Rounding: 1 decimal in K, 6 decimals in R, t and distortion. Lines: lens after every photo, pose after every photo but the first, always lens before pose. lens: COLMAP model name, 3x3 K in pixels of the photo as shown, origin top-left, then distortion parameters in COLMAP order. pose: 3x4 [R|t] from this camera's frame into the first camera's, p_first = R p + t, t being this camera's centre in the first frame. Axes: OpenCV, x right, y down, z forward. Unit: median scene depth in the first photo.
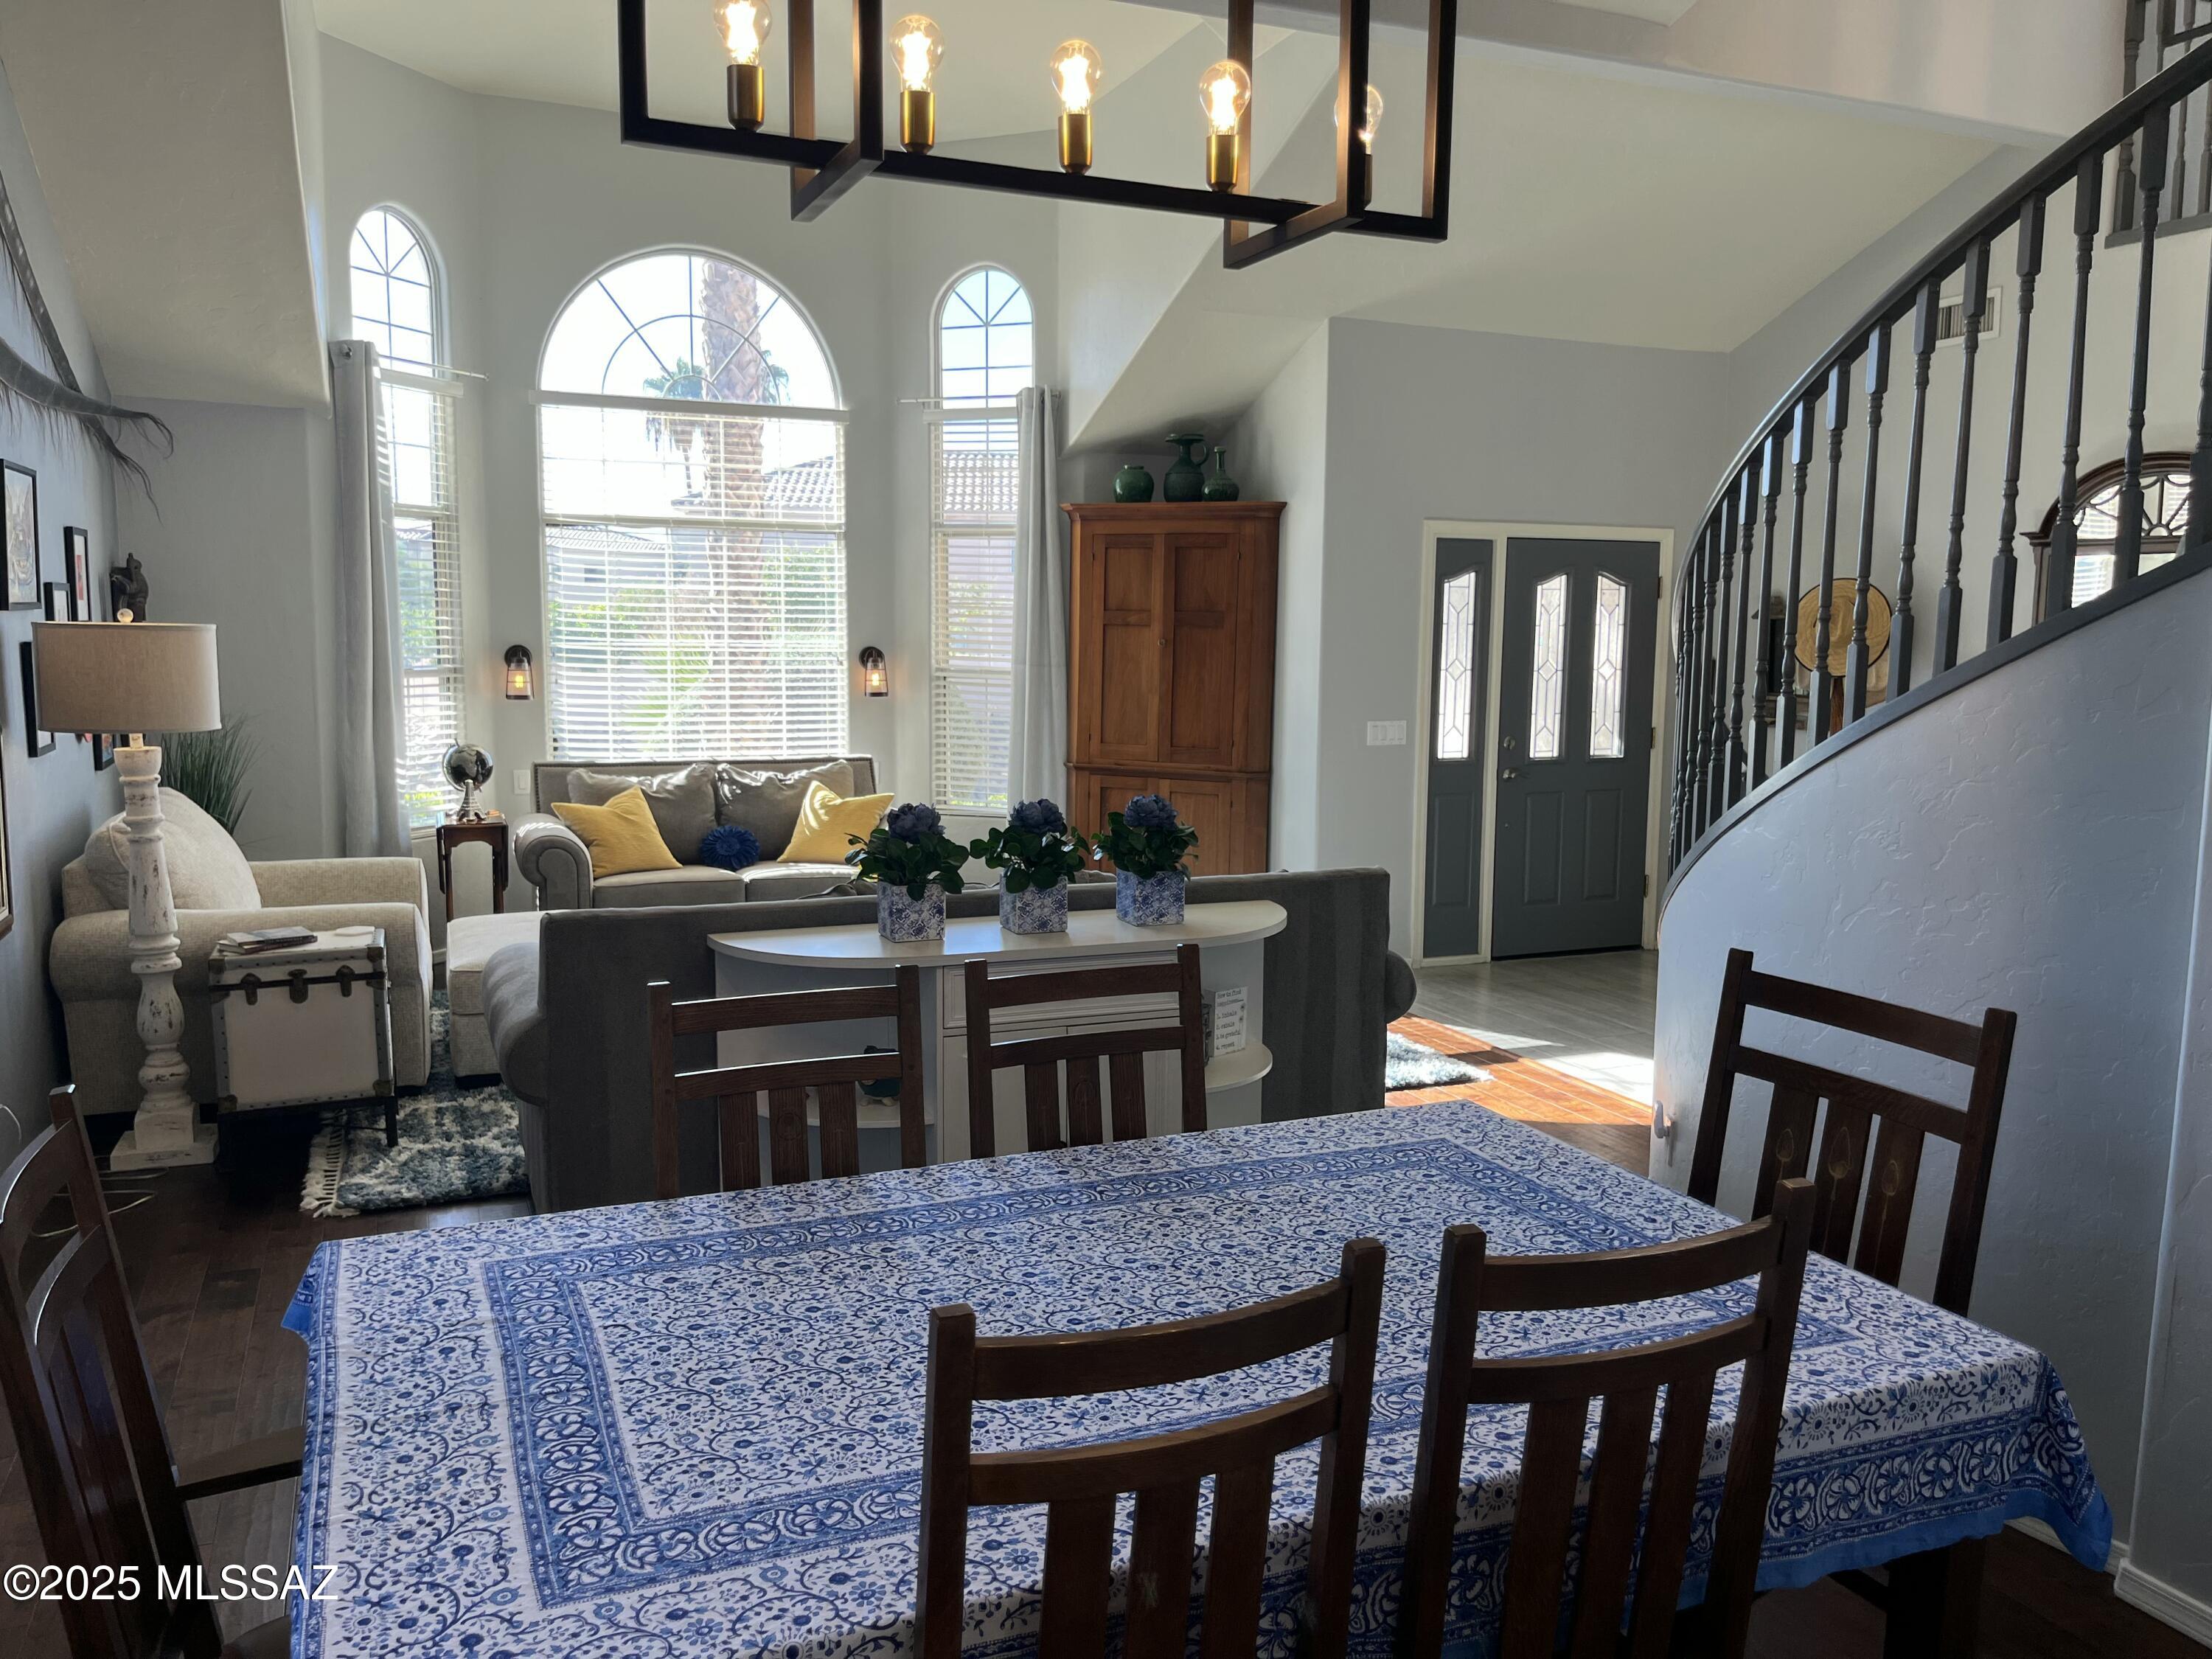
lens RADIAL K [[1679.6, 0, 1120.6], [0, 1679.6, 834.1], [0, 0, 1]] dist [0.005009, -0.012541]
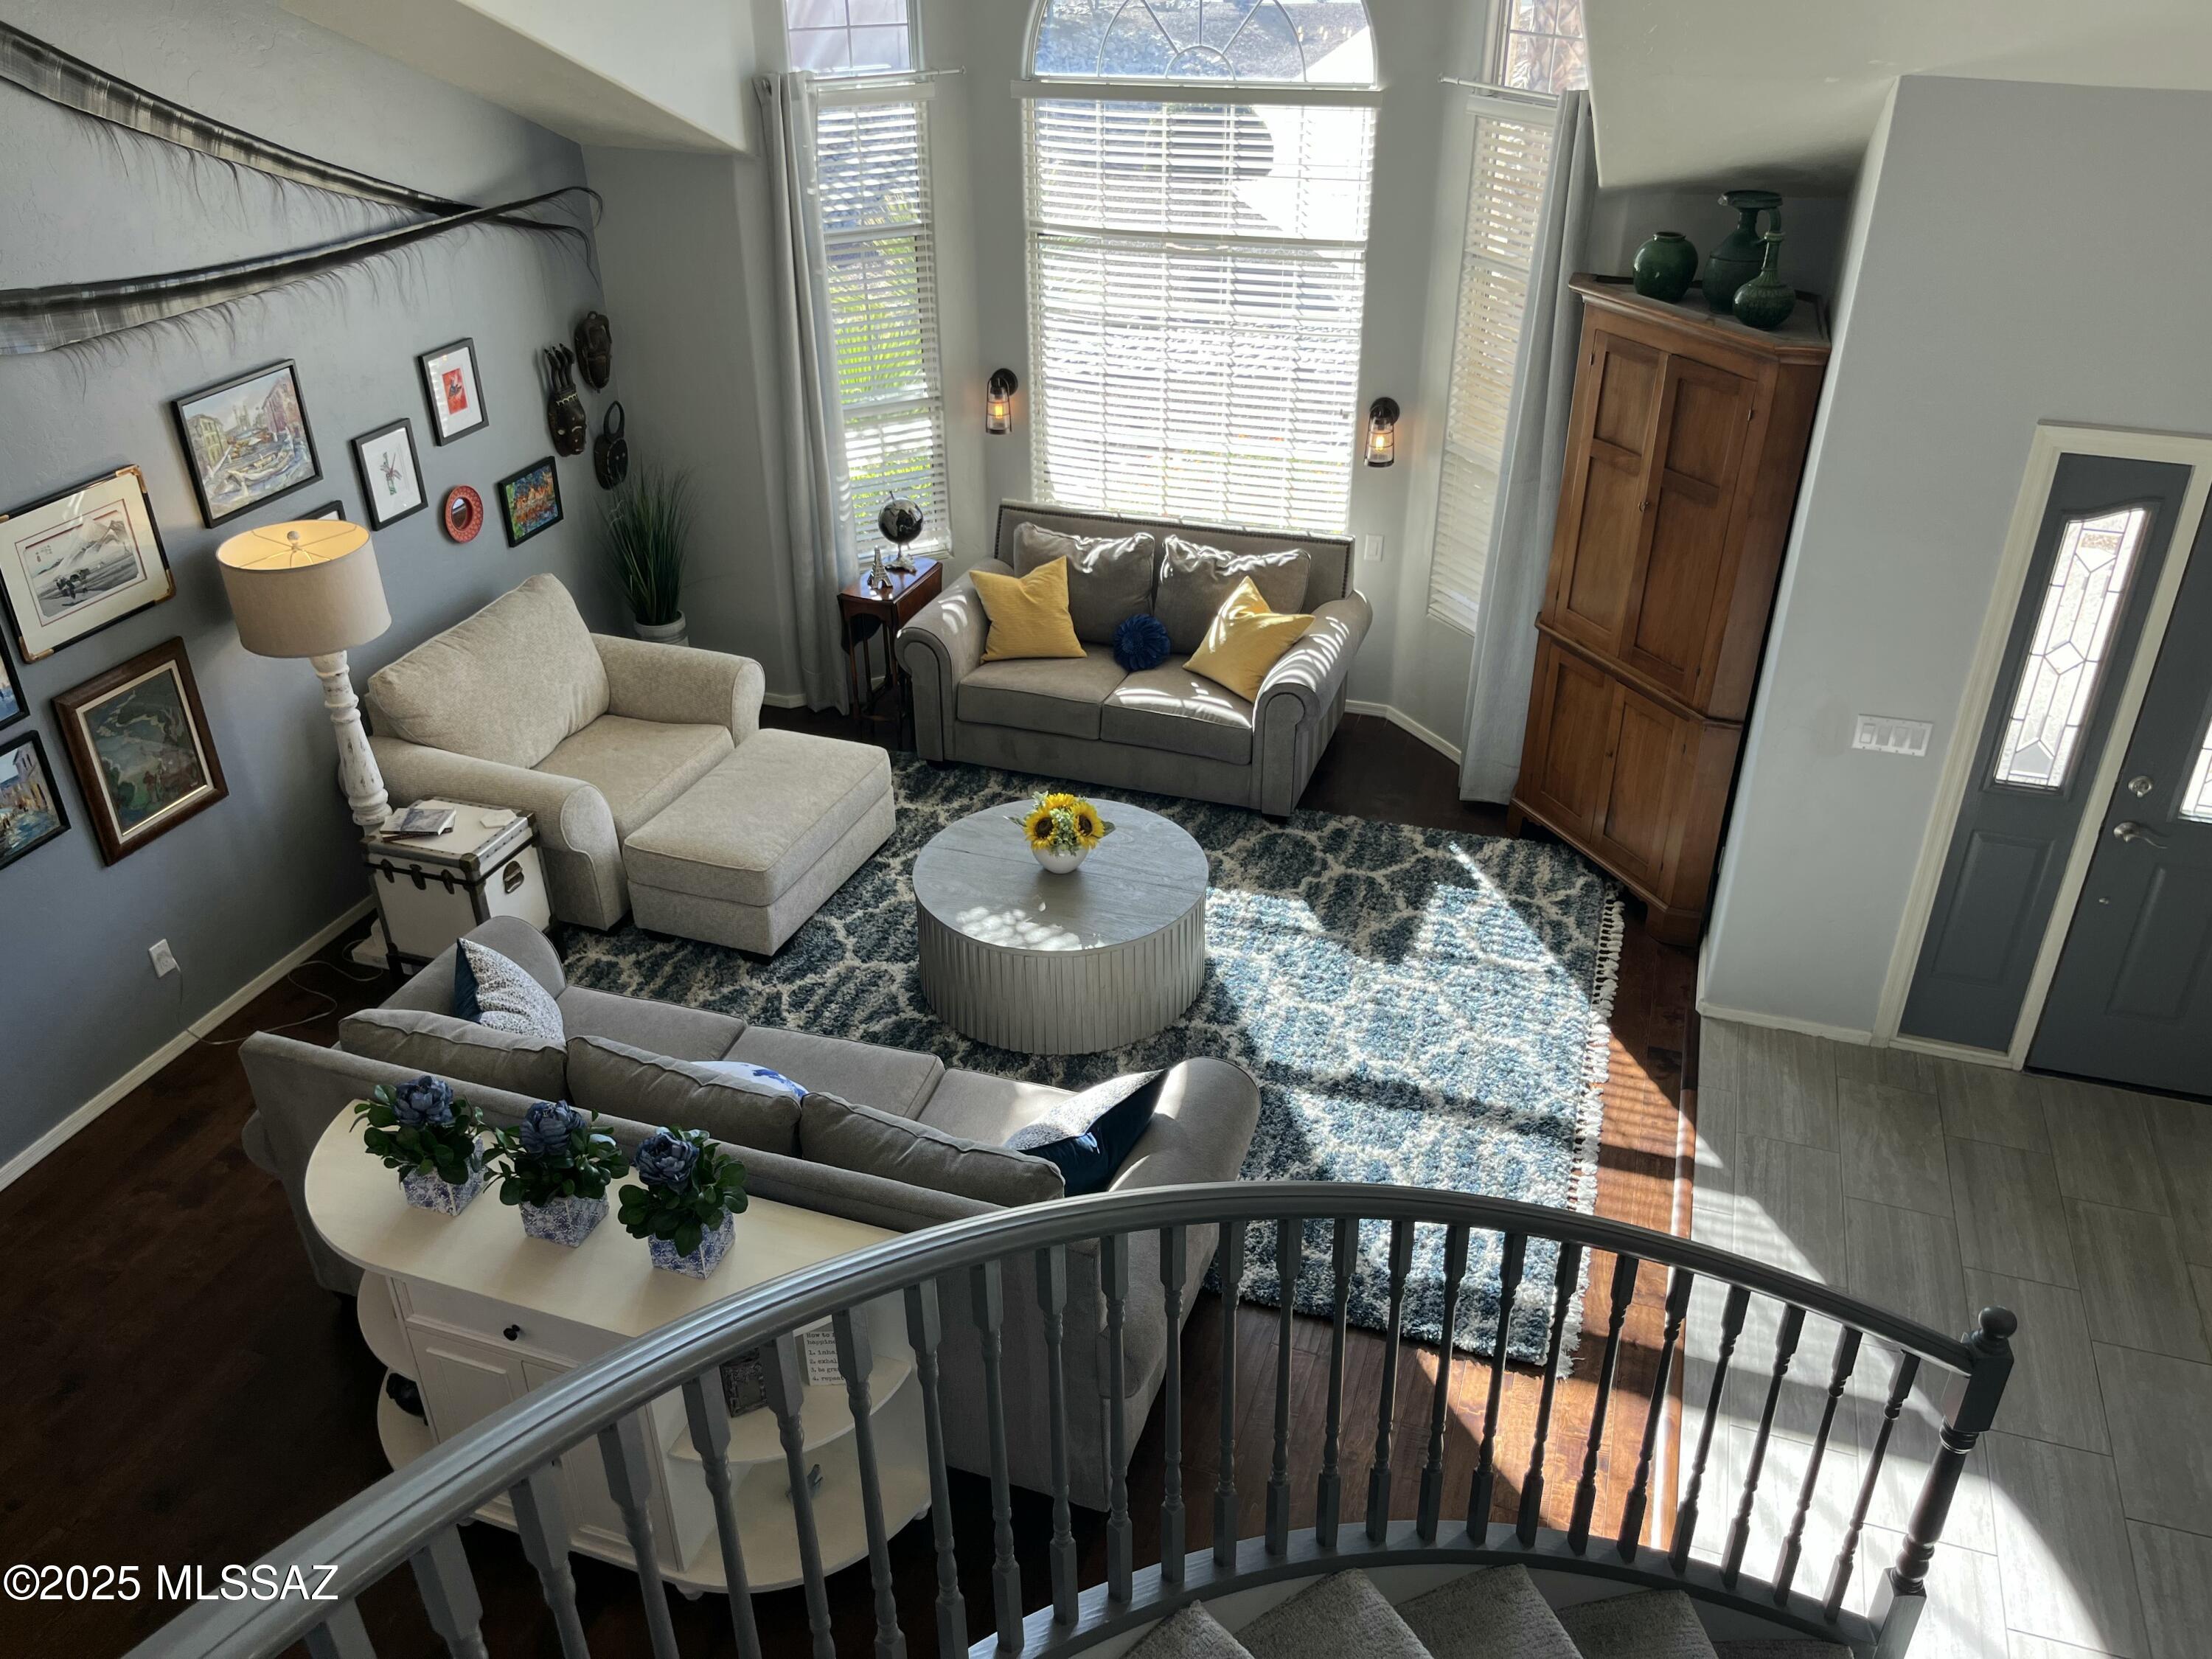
lens RADIAL K [[1679.6, 0, 1105.6], [0, 1679.6, 815.9], [0, 0, 1]] dist [0.005009, -0.012541]
pose [[0.736256, 0.317991, -0.597335, 0.324565], [-0.061377, 0.910455, 0.409028, -0.272690], [0.673914, -0.264487, 0.689845, 0.324083]]
